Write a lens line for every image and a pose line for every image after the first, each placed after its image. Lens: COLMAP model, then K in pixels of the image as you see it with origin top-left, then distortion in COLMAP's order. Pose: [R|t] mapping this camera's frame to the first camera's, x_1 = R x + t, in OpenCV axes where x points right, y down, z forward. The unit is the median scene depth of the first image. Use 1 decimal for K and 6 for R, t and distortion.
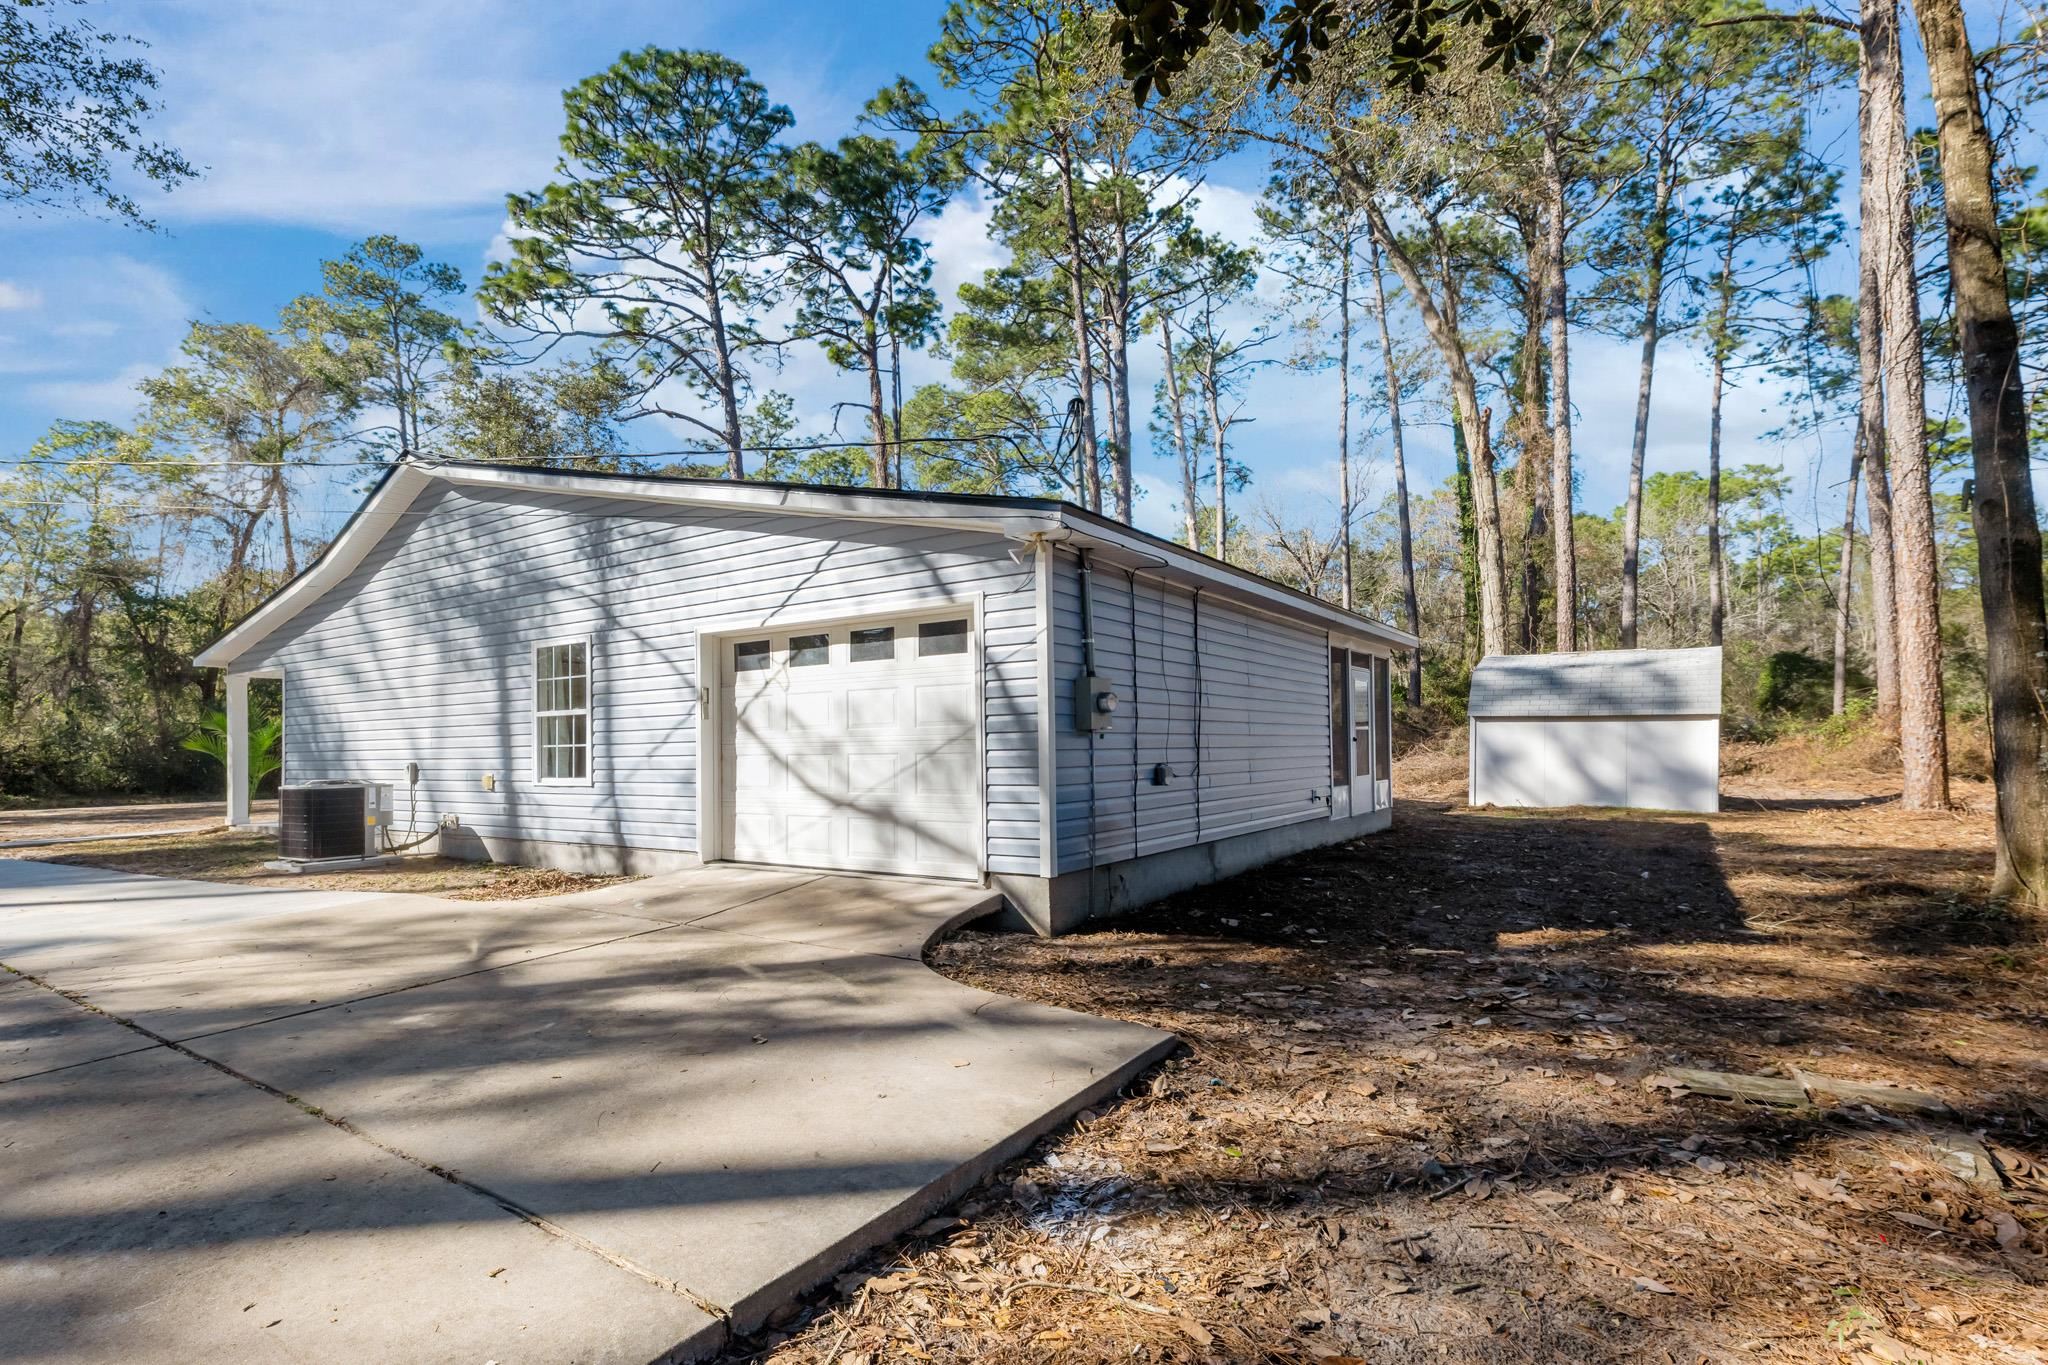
lens RADIAL K [[920.6, 0, 1091.1], [0, 920.6, 759.5], [0, 0, 1]] dist [0.002495, 0.000087]
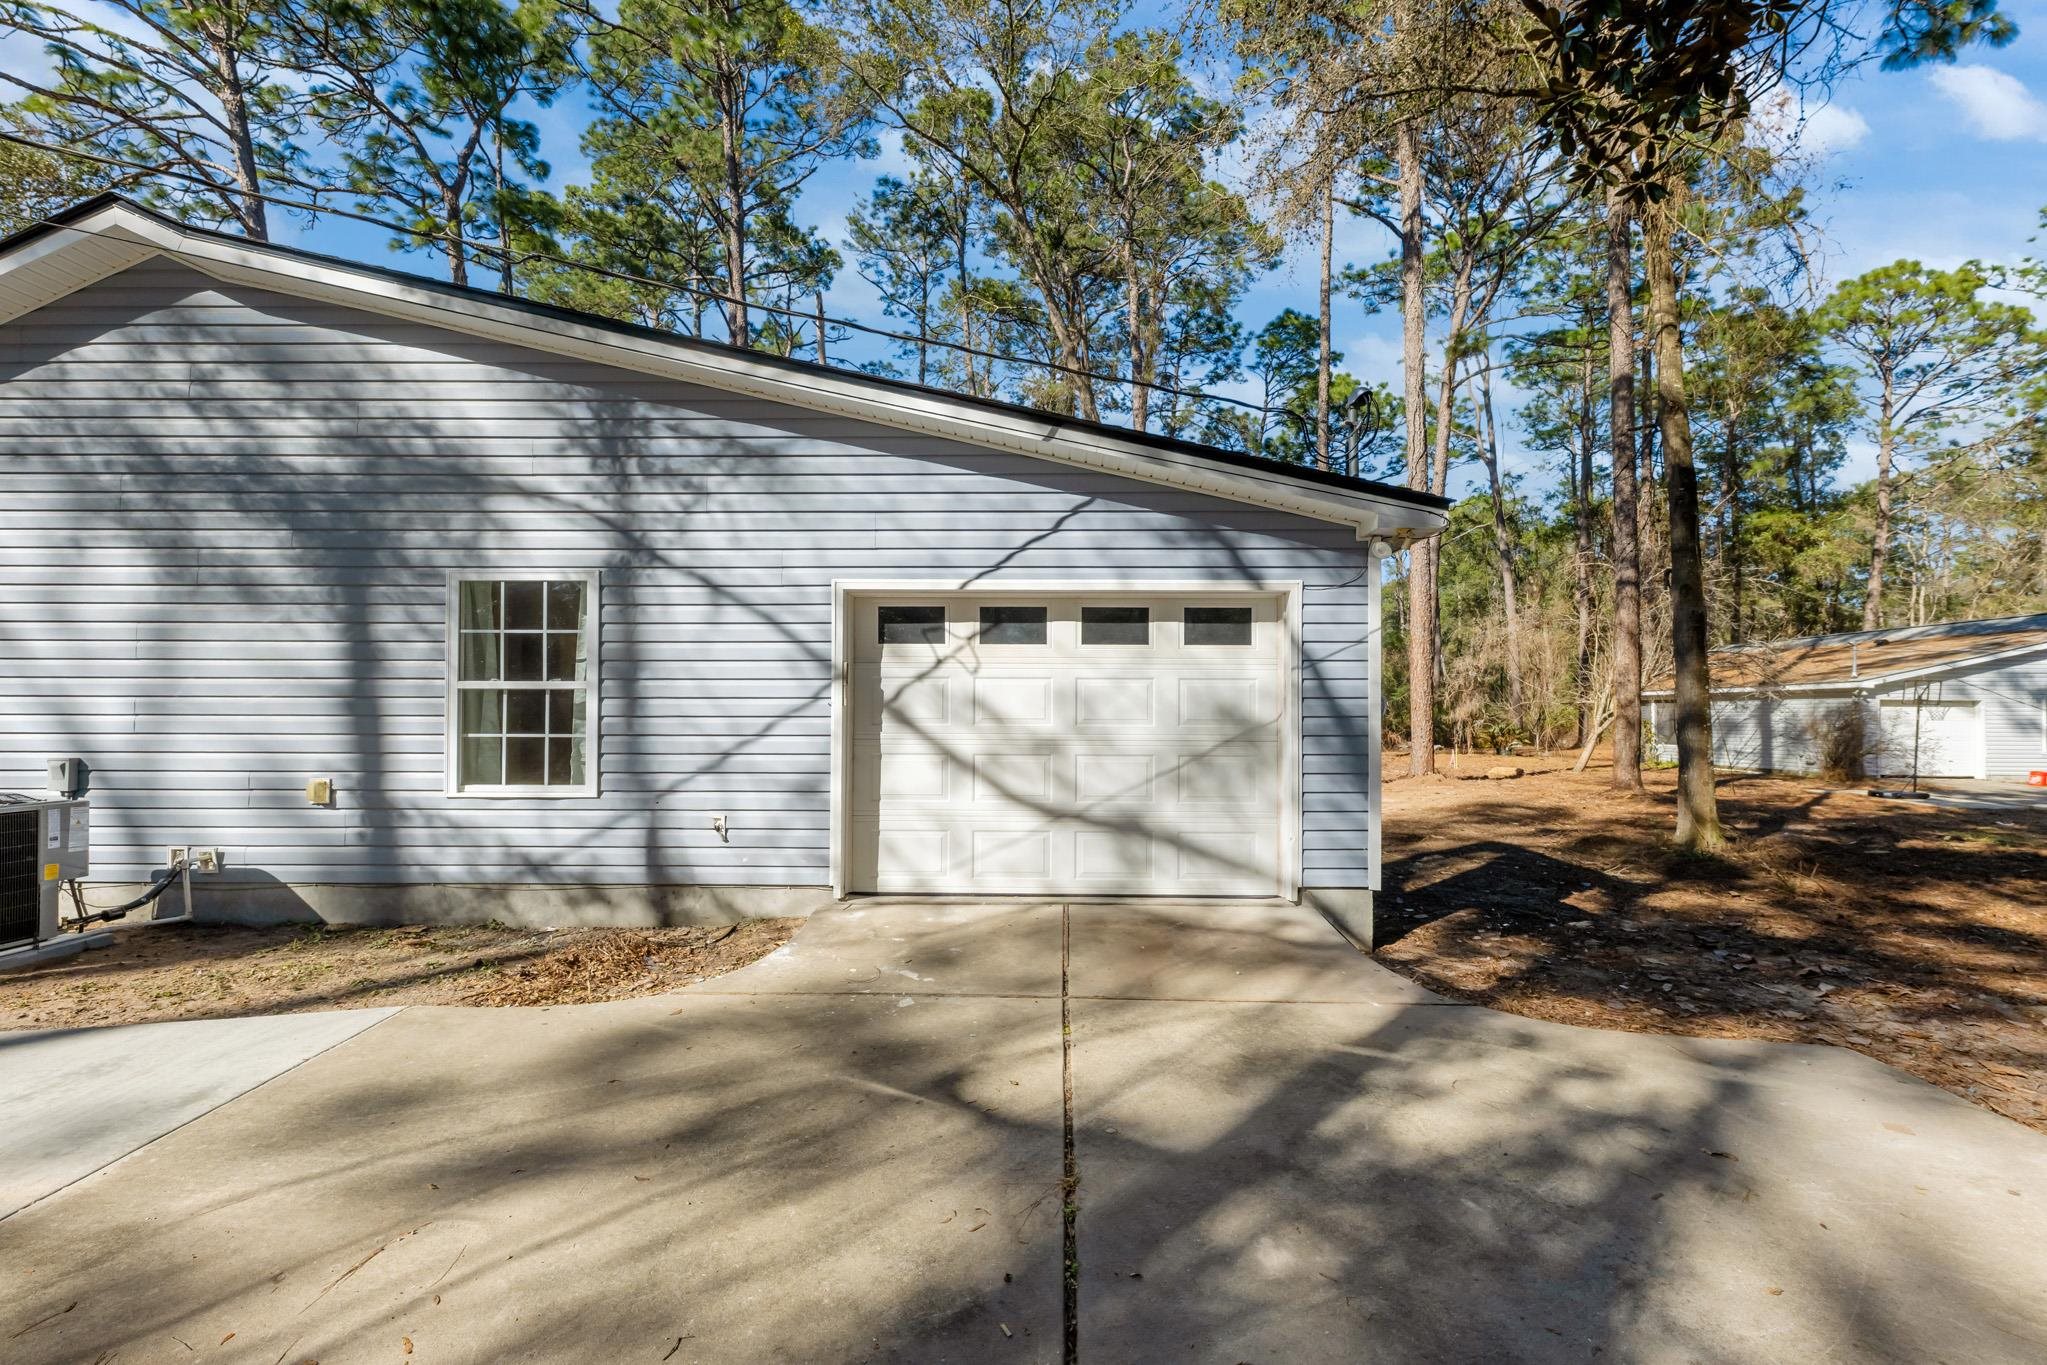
lens RADIAL K [[828.7, 0, 1022.0], [0, 828.7, 729.7], [0, 0, 1]] dist [0.002444, 0.000145]
pose [[0.862290, 0.011130, 0.506292, -0.636097], [-0.012904, 0.999917, -0.000003, -0.026134], [-0.506250, -0.006531, 0.862362, 0.354438]]
